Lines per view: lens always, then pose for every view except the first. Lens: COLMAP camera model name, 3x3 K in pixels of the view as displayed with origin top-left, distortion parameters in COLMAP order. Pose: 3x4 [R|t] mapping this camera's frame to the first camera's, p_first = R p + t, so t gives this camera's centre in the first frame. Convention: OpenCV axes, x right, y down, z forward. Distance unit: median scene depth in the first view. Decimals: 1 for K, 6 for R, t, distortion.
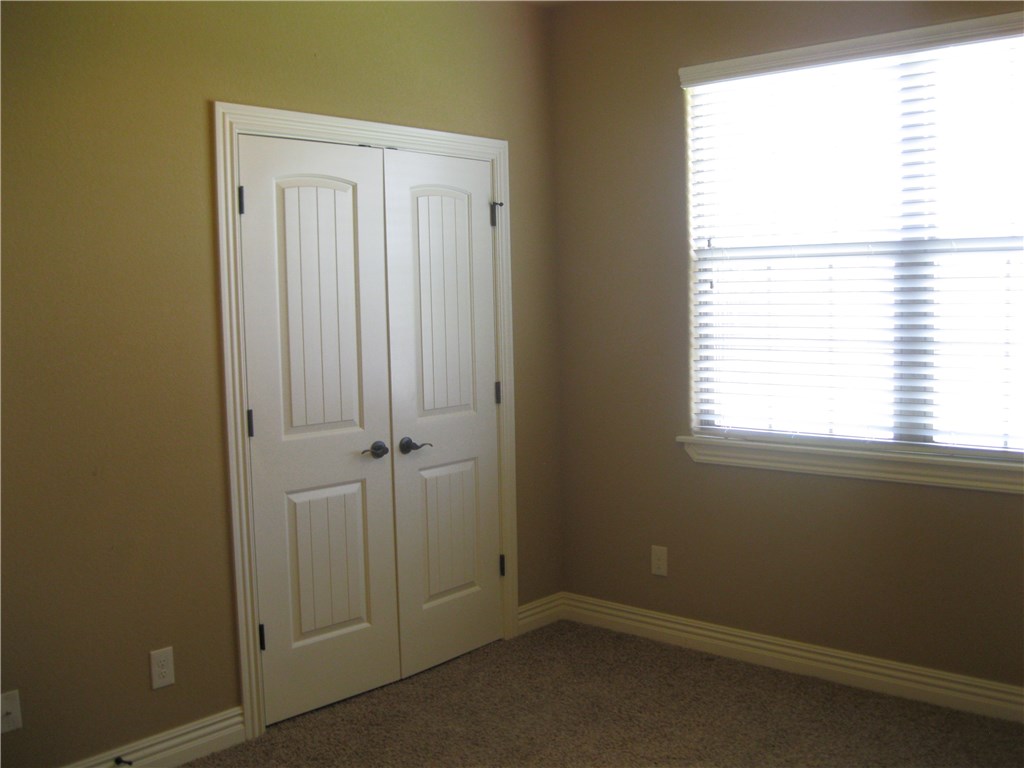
lens RADIAL K [[1041.6, 0, 518.2], [0, 1041.6, 388.7], [0, 0, 1]] dist [-0.119494, 0.044208]
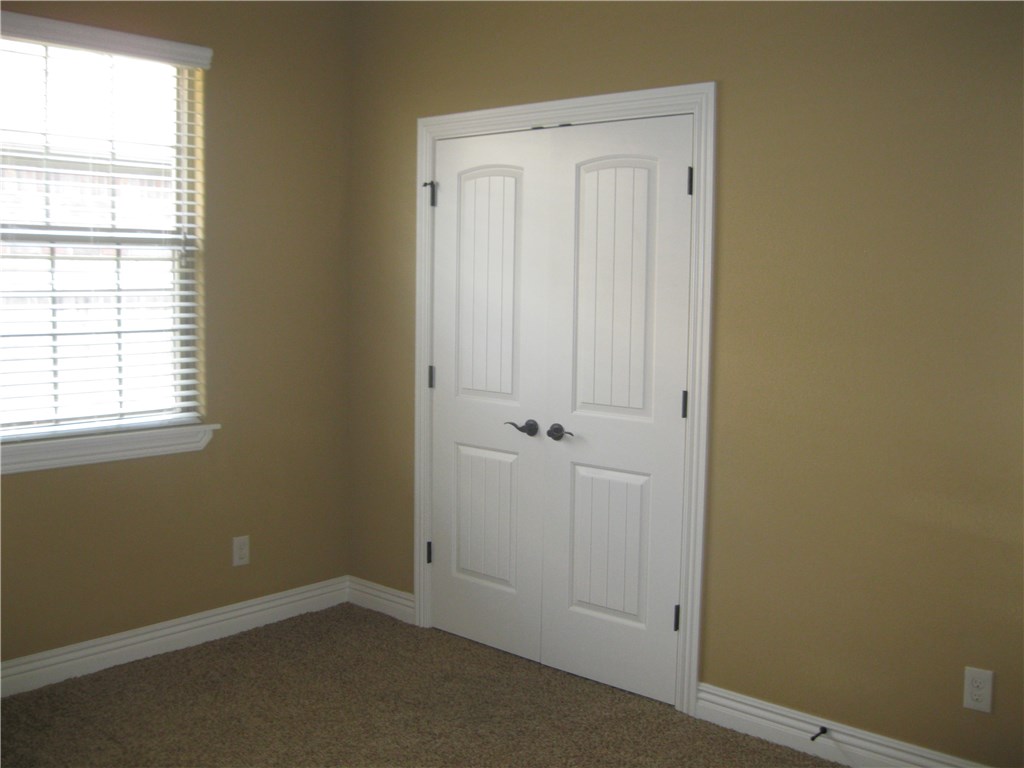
lens RADIAL K [[1041.6, 0, 518.2], [0, 1041.6, 388.7], [0, 0, 1]] dist [-0.119494, 0.044208]
pose [[0.001125, 0.131180, -0.991358, 0.854949], [-0.102480, 0.986154, 0.130375, -0.109647], [0.994734, 0.101448, 0.014553, 0.957314]]
